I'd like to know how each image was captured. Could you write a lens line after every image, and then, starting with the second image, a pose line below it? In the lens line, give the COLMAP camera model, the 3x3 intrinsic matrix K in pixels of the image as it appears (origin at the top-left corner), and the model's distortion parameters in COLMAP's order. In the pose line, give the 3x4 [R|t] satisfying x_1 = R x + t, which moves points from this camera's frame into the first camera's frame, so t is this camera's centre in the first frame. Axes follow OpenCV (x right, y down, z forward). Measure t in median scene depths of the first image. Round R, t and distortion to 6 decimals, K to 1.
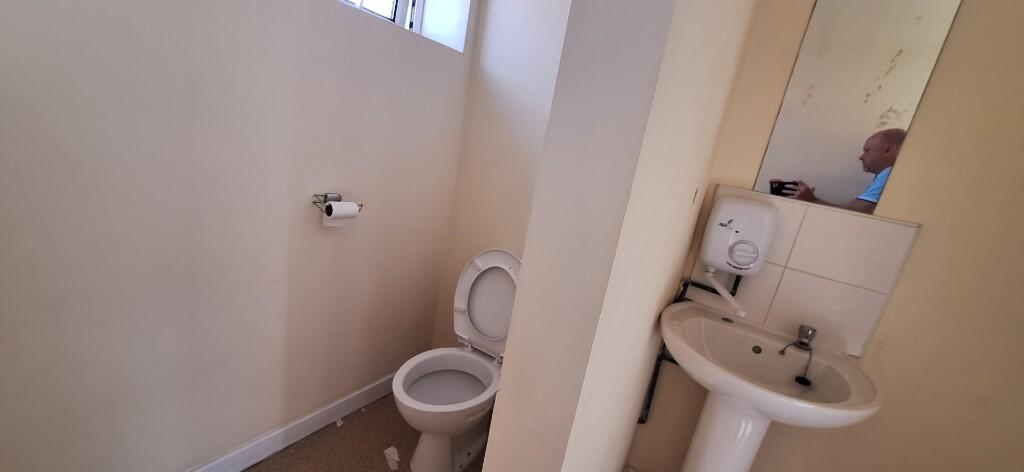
lens RADIAL K [[408.4, 0, 512.6], [0, 408.4, 242.6], [0, 0, 1]] dist [-0.014836, 0.005453]
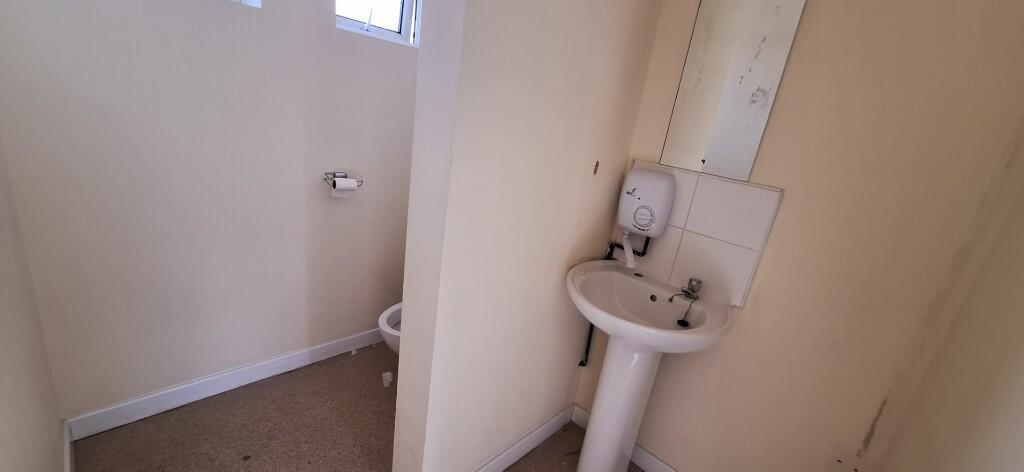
lens RADIAL K [[408.4, 0, 512.6], [0, 408.4, 242.6], [0, 0, 1]] dist [-0.014836, 0.005453]
pose [[0.983202, 0.018639, -0.181569, 0.397536], [-0.014499, 0.999604, 0.024101, 0.076016], [0.181946, -0.021064, 0.983083, -0.229085]]
